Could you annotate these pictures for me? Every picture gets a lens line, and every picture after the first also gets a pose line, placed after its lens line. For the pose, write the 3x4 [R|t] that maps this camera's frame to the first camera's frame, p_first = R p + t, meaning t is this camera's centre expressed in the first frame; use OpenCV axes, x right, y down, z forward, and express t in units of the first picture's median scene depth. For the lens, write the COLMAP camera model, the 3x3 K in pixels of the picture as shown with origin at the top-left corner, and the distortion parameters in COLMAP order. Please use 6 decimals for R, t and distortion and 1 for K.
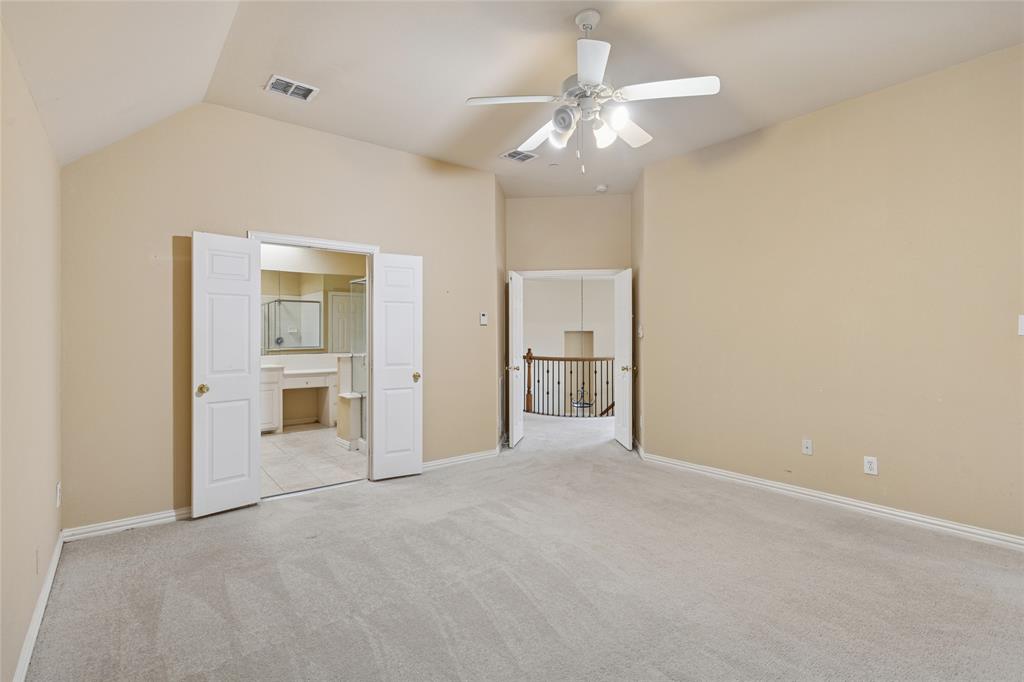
lens RADIAL K [[483.6, 0, 513.0], [0, 483.6, 336.2], [0, 0, 1]] dist [0.000665, 0.000203]
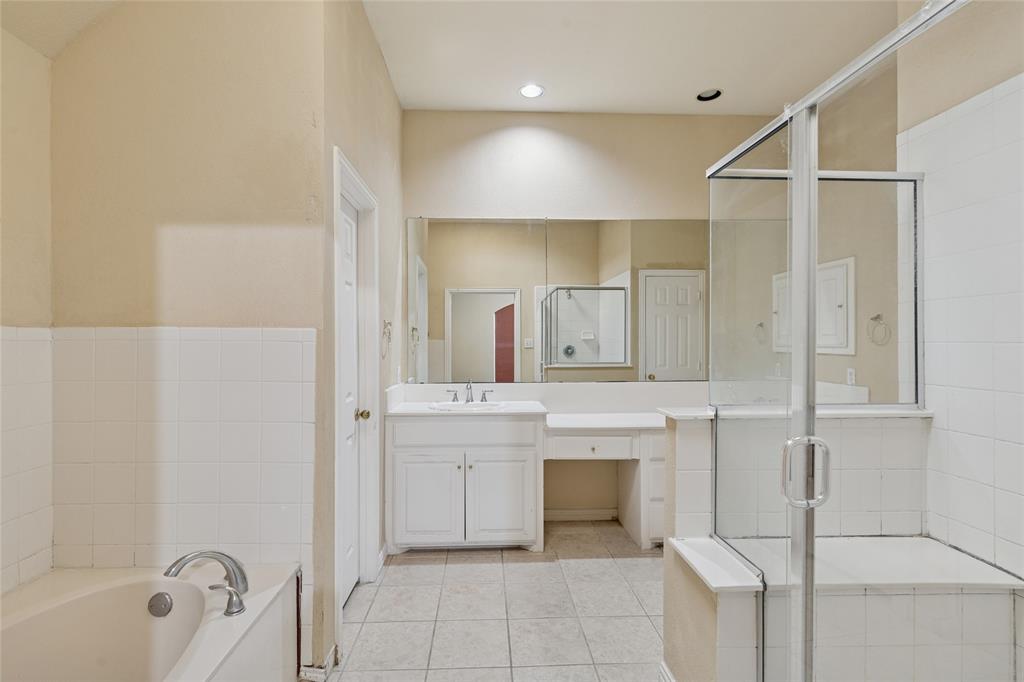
lens RADIAL K [[483.6, 0, 512.6], [0, 483.6, 332.8], [0, 0, 1]] dist [0.000665, 0.000203]
pose [[0.813553, -0.004832, -0.581471, -0.216759], [-0.008288, 0.999768, -0.019904, -0.003442], [0.581432, 0.021012, 0.813324, 0.568648]]
